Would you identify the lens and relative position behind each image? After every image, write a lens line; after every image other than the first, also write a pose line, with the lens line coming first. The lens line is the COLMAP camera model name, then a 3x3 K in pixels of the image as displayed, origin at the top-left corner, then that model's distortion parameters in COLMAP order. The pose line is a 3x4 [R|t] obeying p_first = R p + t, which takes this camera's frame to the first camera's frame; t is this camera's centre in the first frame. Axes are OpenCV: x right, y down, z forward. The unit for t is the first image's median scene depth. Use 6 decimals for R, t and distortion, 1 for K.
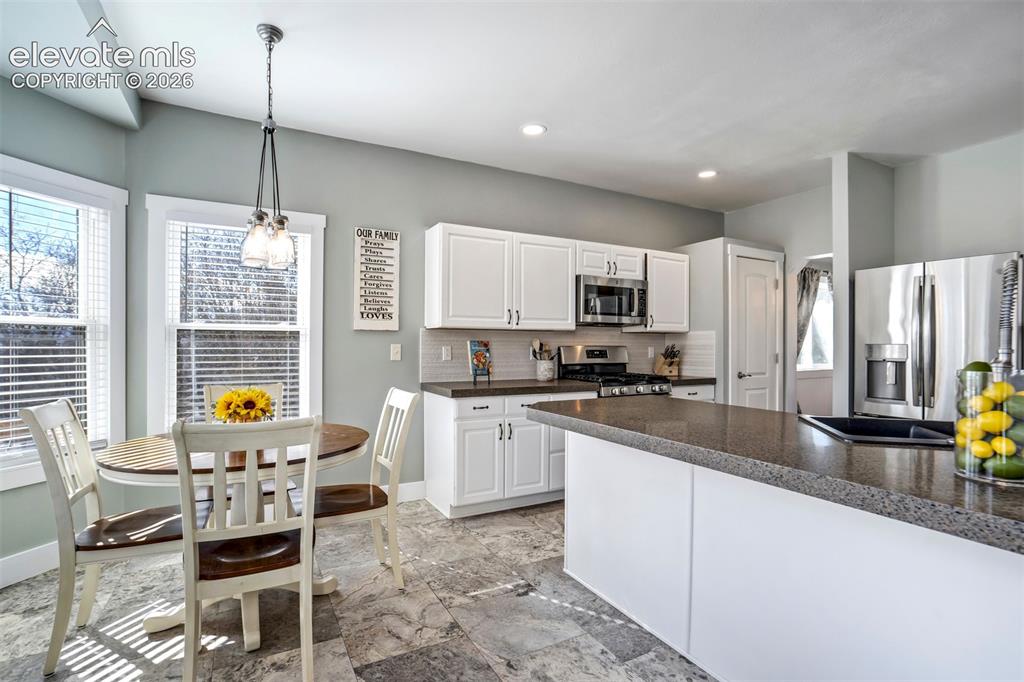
lens RADIAL K [[481.6, 0, 505.9], [0, 481.6, 346.2], [0, 0, 1]] dist [-0.017370, 0.004560]
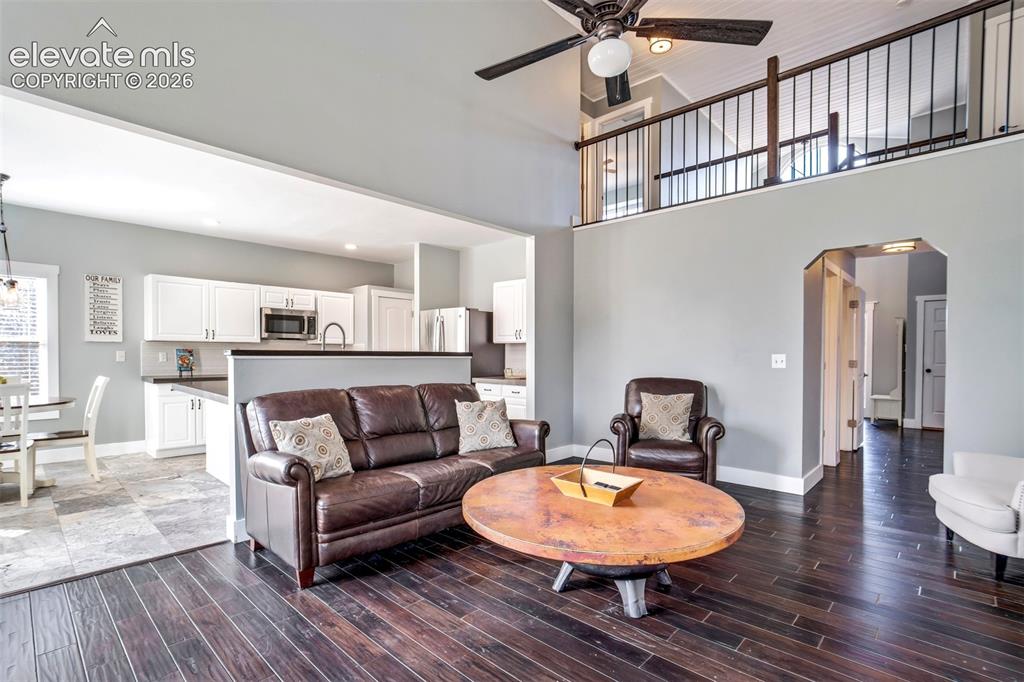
lens RADIAL K [[481.6, 0, 508.0], [0, 481.6, 370.1], [0, 0, 1]] dist [-0.017370, 0.004560]
pose [[0.956589, -0.007451, 0.291344, 0.504931], [-0.001546, 0.999529, 0.030637, 0.008003], [-0.291435, -0.029757, 0.956128, -0.806734]]
